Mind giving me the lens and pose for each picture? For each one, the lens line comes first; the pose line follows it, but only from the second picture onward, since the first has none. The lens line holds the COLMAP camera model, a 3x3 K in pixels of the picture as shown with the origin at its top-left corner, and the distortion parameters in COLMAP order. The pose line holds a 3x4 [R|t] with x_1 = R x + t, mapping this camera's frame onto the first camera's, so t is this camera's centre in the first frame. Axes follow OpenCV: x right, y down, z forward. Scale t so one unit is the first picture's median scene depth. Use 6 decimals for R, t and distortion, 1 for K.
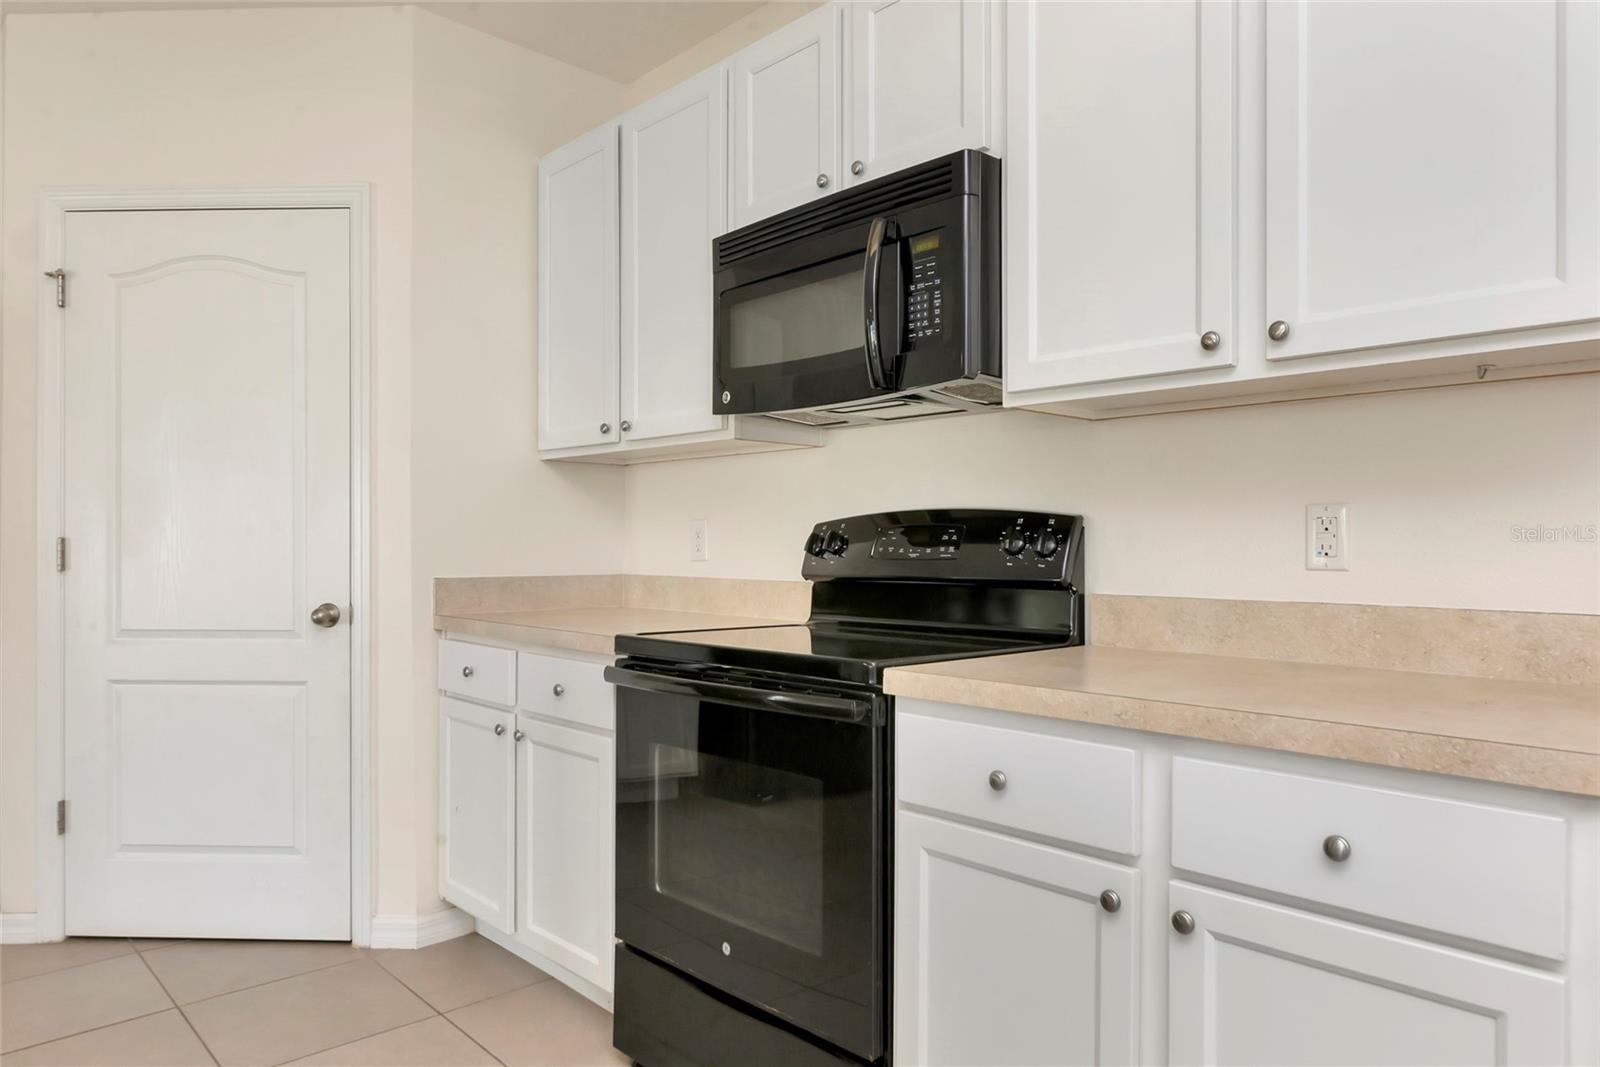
lens RADIAL K [[1035.7, 0, 794.5], [0, 1035.7, 546.0], [0, 0, 1]] dist [0.000860, 0.000367]
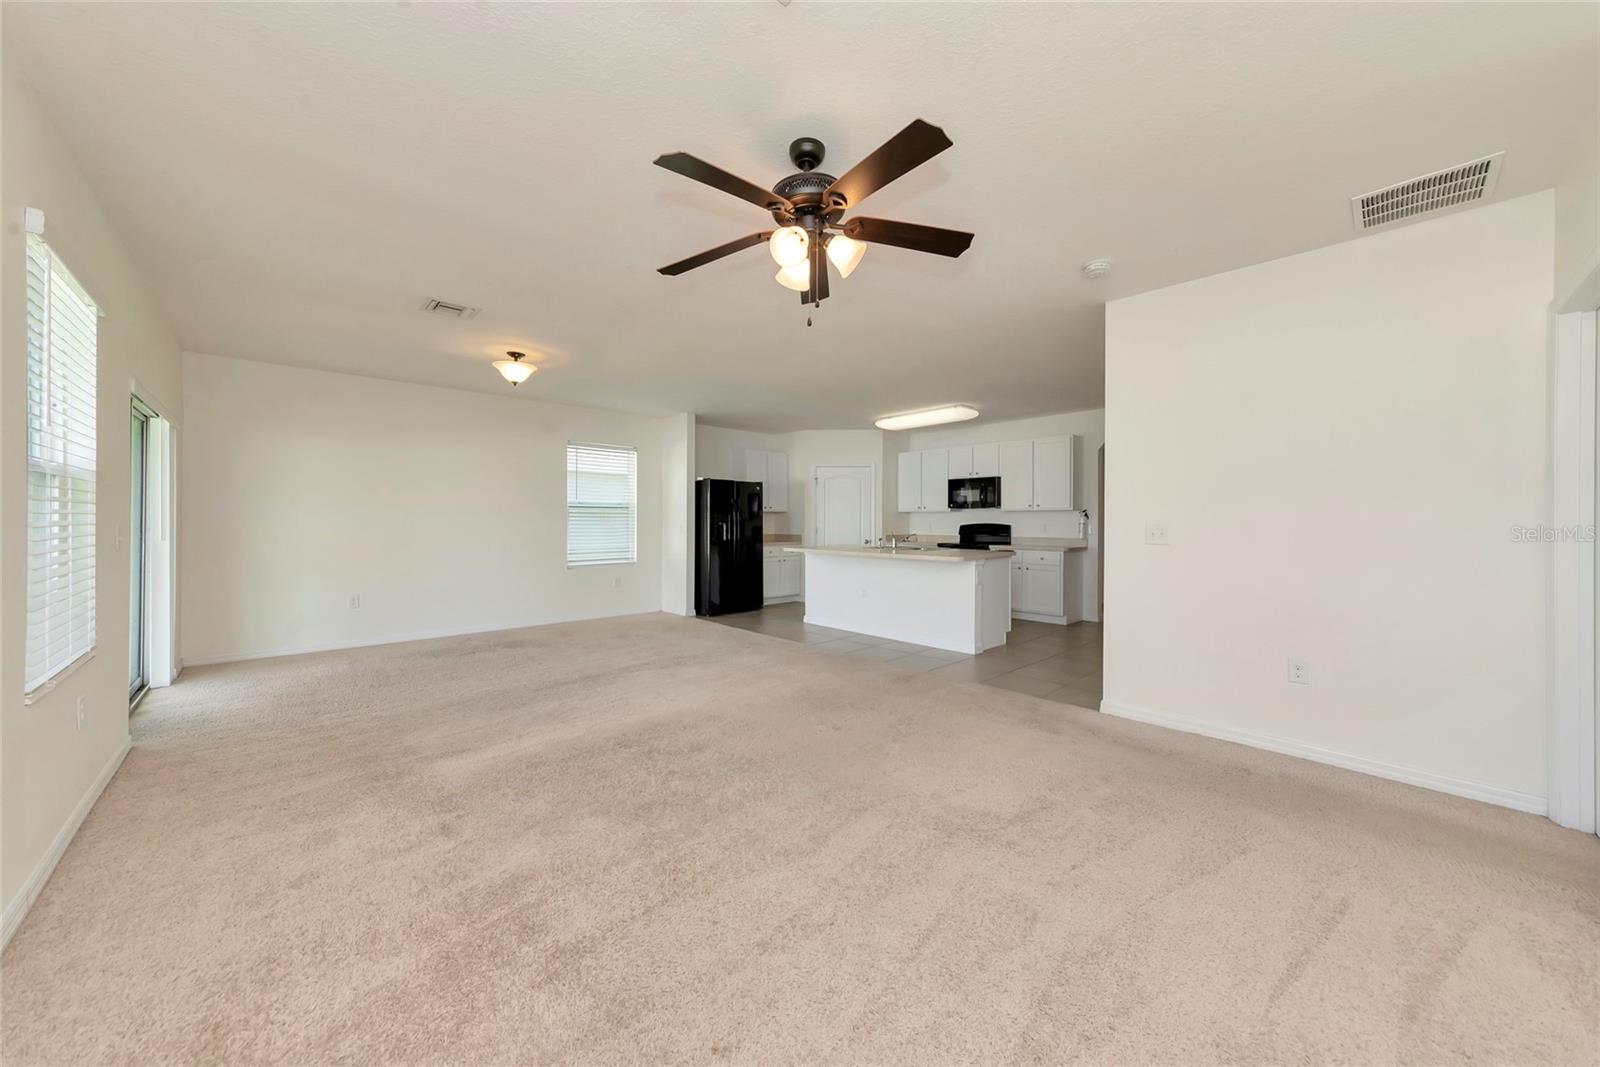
lens RADIAL K [[568.3, 0, 800.0], [0, 568.3, 513.6], [0, 0, 1]] dist [0.001649, 0.000452]
pose [[0.999975, 0.001844, 0.006841, -1.124816], [-0.001730, 0.999859, -0.016681, -0.040435], [-0.006871, 0.016669, 0.999837, -2.707249]]
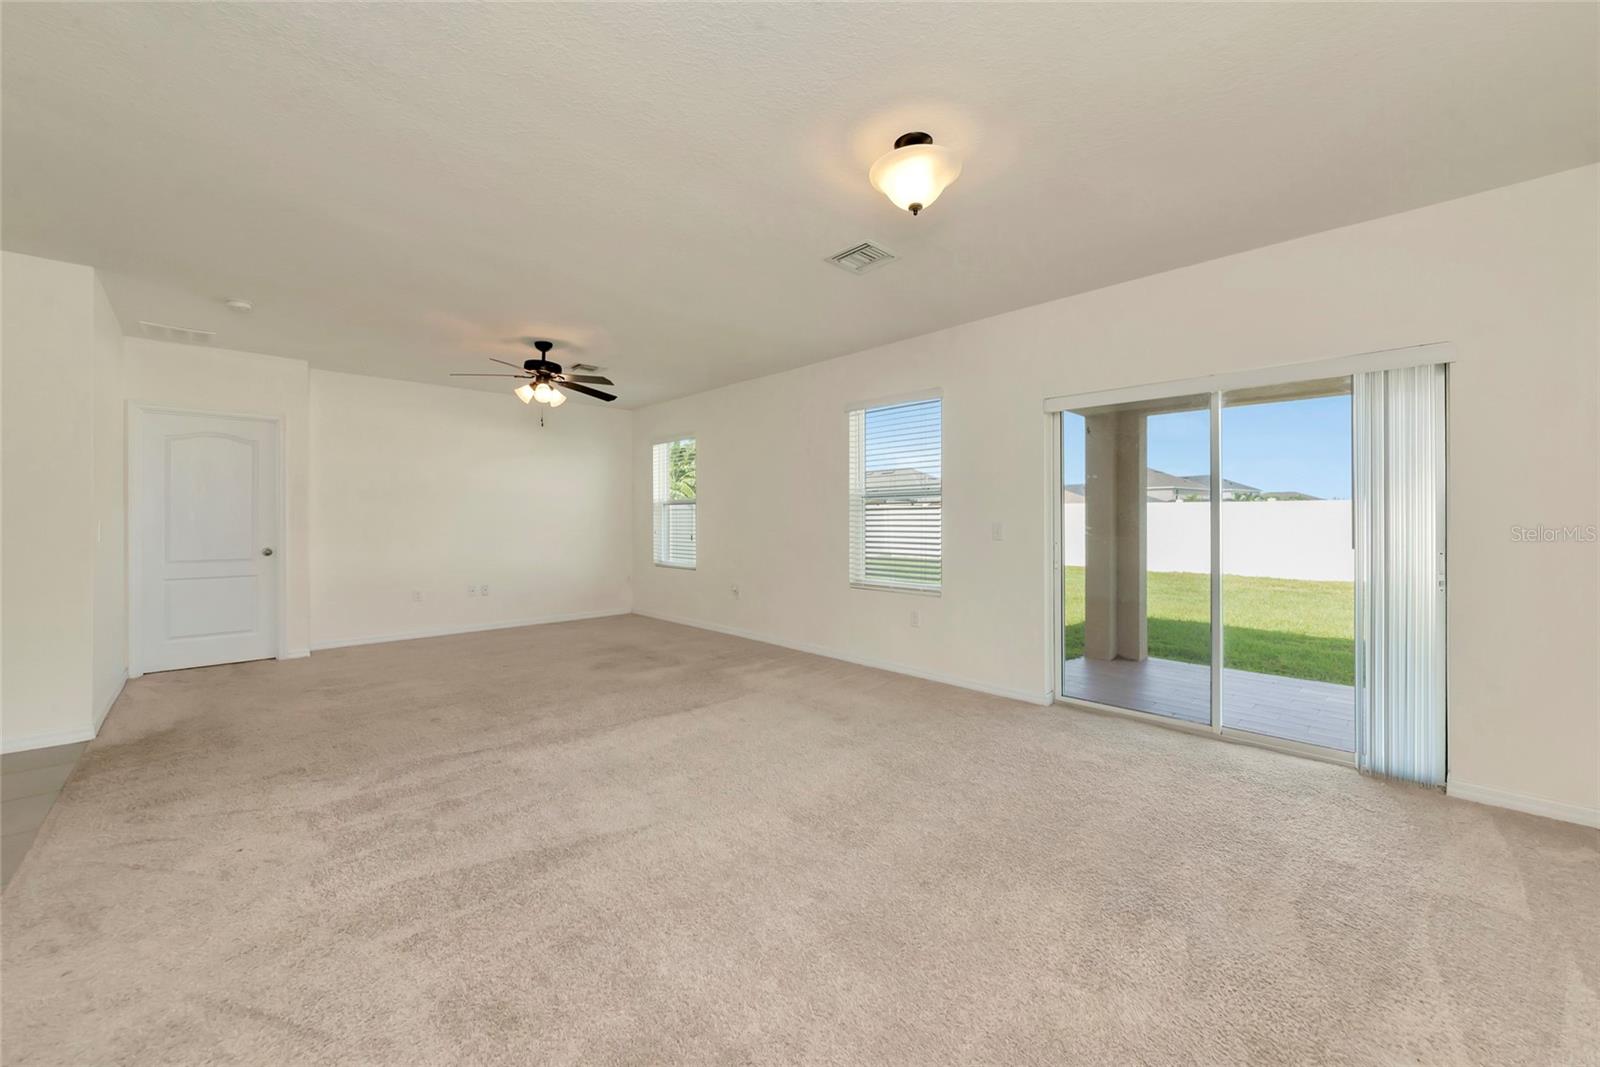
lens RADIAL K [[620.9, 0, 797.5], [0, 620.9, 520.0], [0, 0, 1]] dist [0.034213, -0.013263]
pose [[-0.999992, 0.000424, -0.004099, -2.042016], [0.000405, 0.999989, 0.004573, -0.040181], [0.004101, 0.004571, -0.999981, 0.723651]]
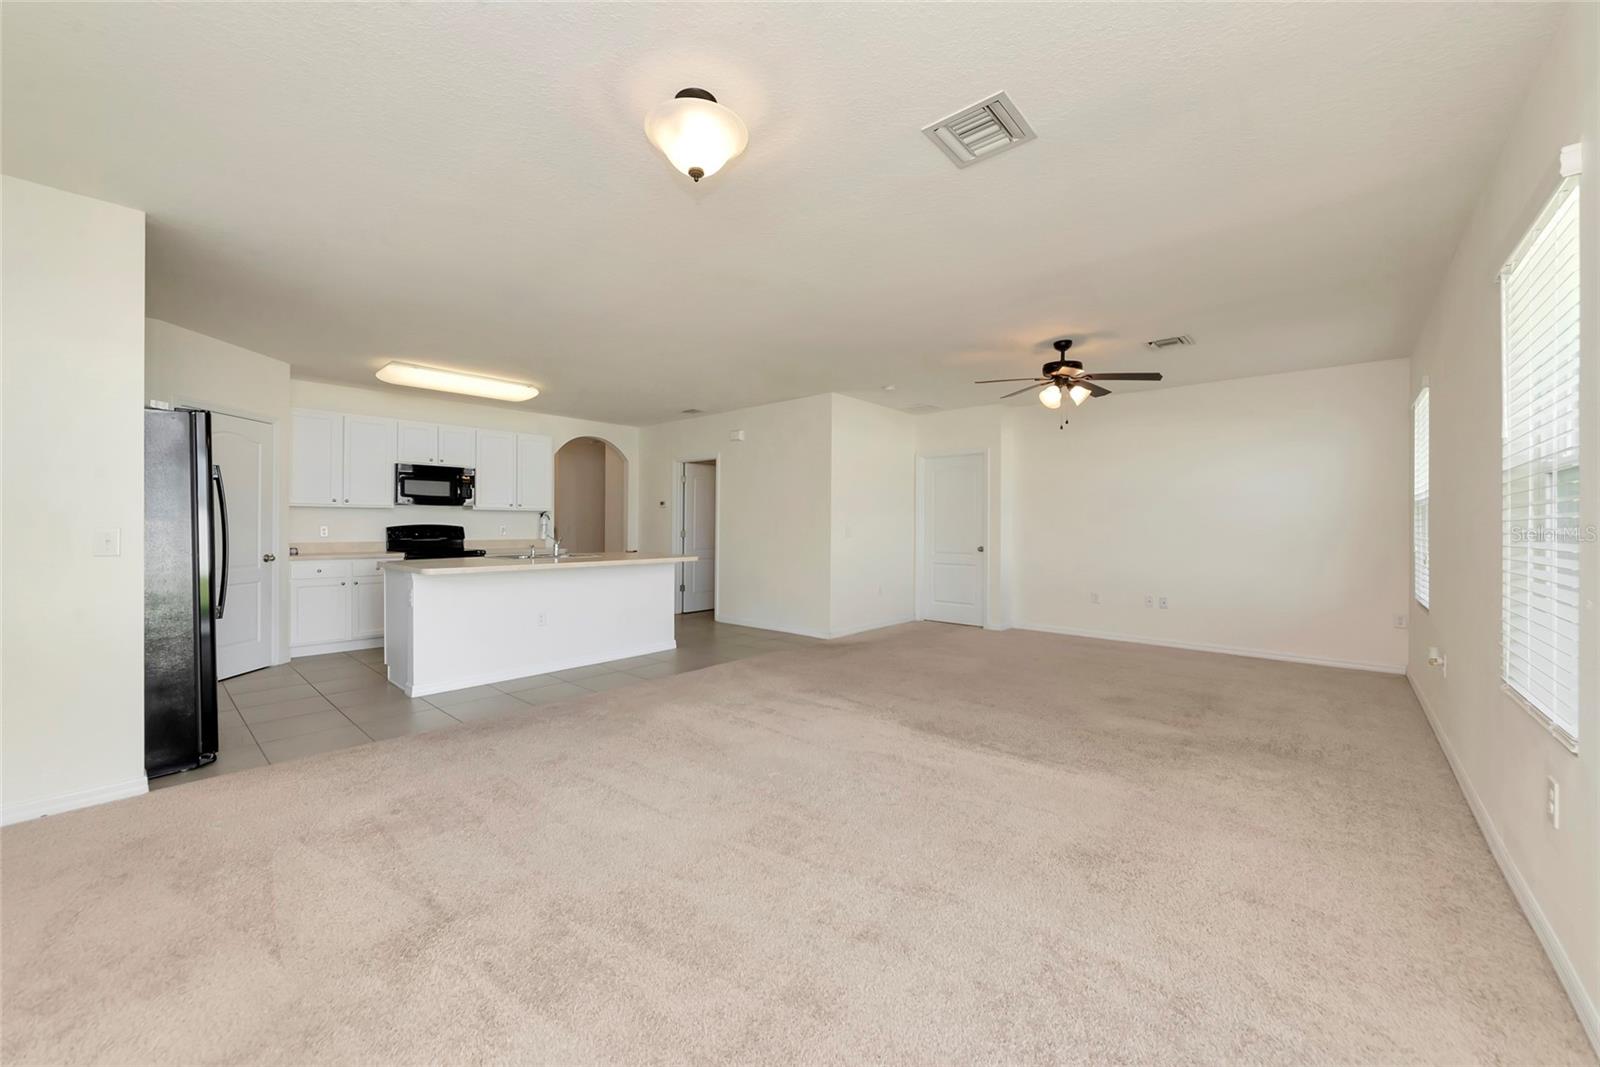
lens RADIAL K [[608.7, 0, 794.2], [0, 608.7, 524.5], [0, 0, 1]] dist [0.000265, 0.000030]
pose [[-0.102479, 0.002646, 0.994732, -3.241909], [0.002691, 0.999994, -0.002383, -0.028627], [-0.994732, 0.002432, -0.102485, -0.469469]]
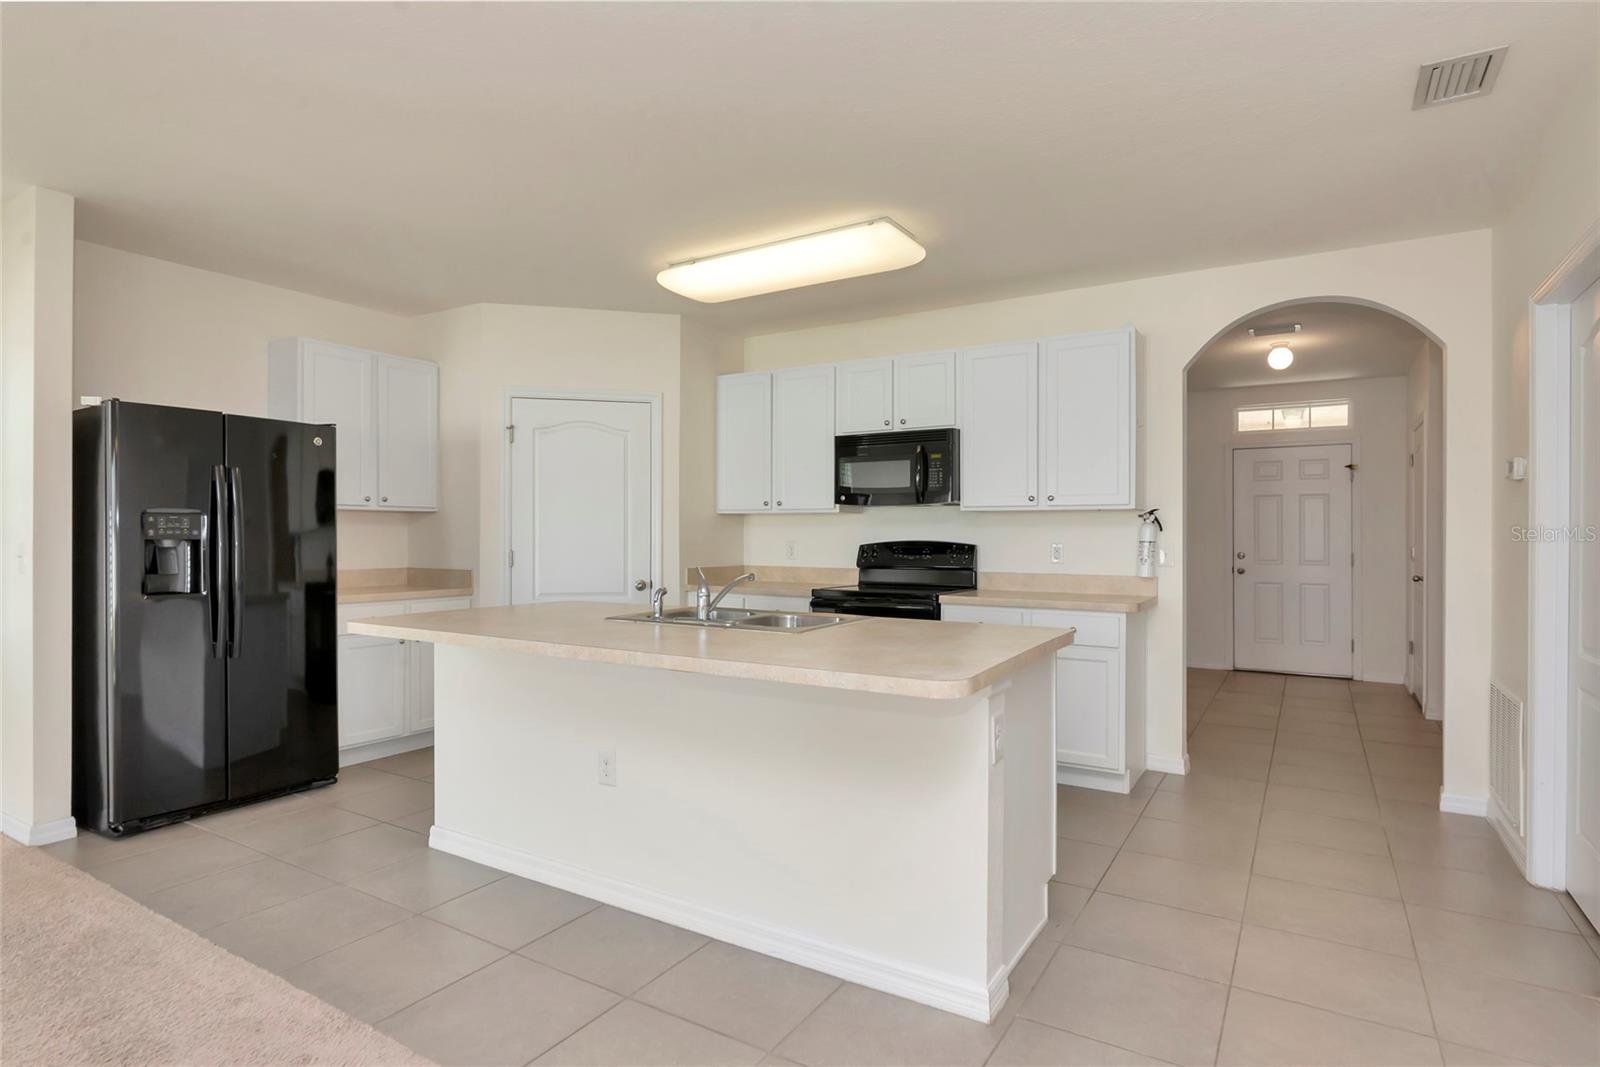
lens RADIAL K [[840.2, 0, 800.0], [0, 840.2, 533.5], [0, 0, 1]] dist [-0.000094, -0.000505]
pose [[0.961153, 0.001339, 0.276013, -0.850227], [-0.000758, 0.999997, -0.002211, -0.055751], [-0.276015, 0.001915, 0.961151, -1.132380]]
